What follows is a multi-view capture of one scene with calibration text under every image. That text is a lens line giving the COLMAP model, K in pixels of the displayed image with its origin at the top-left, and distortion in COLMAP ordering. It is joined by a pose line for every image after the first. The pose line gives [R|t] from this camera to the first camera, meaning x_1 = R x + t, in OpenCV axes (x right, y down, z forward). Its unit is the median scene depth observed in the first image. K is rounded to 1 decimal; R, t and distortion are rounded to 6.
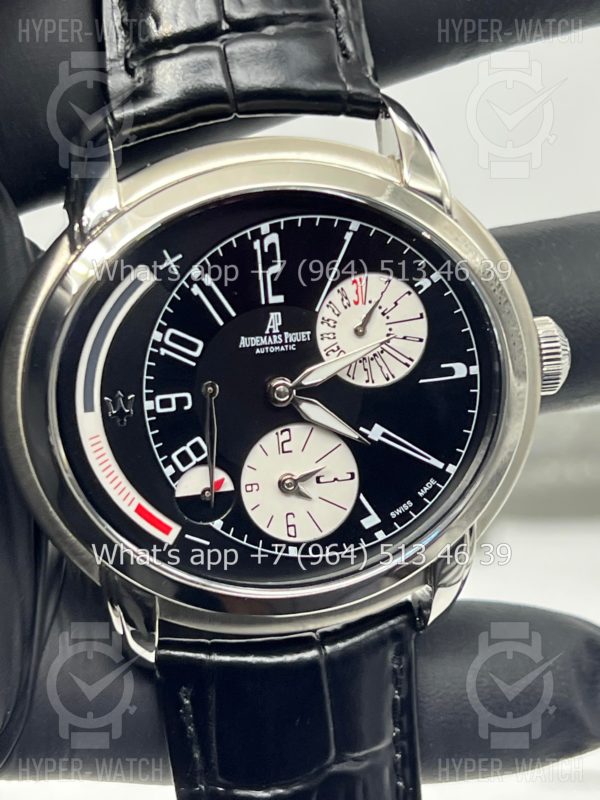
lens RADIAL K [[1880.8, 0, 297.7], [0, 1880.8, 404.5], [0, 0, 1]] dist [0.205085, 0.000000]
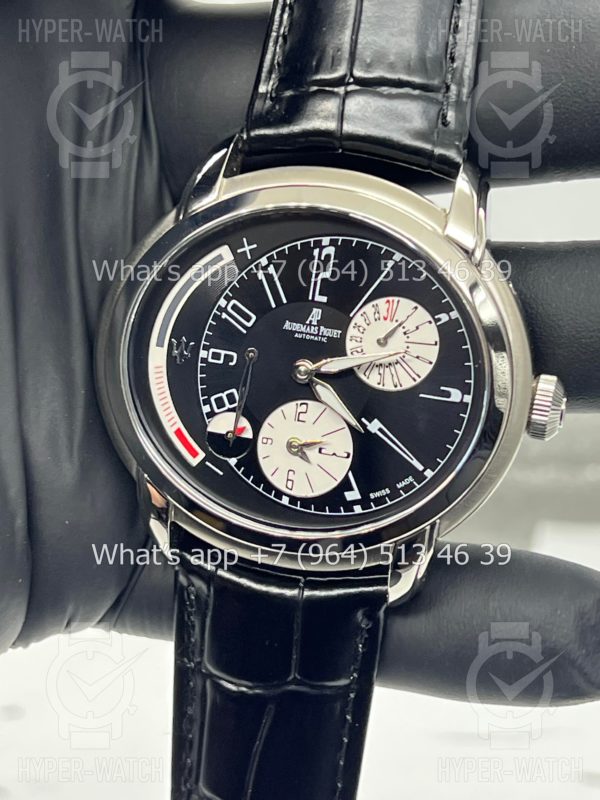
lens RADIAL K [[1880.8, 0, 293.3], [0, 1880.8, 401.3], [0, 0, 1]] dist [0.205085, 0.000000]
pose [[0.901340, 0.262600, -0.344424, 0.413933], [-0.273506, 0.961711, 0.017489, -0.007530], [0.335829, 0.078438, 0.938651, -0.162903]]
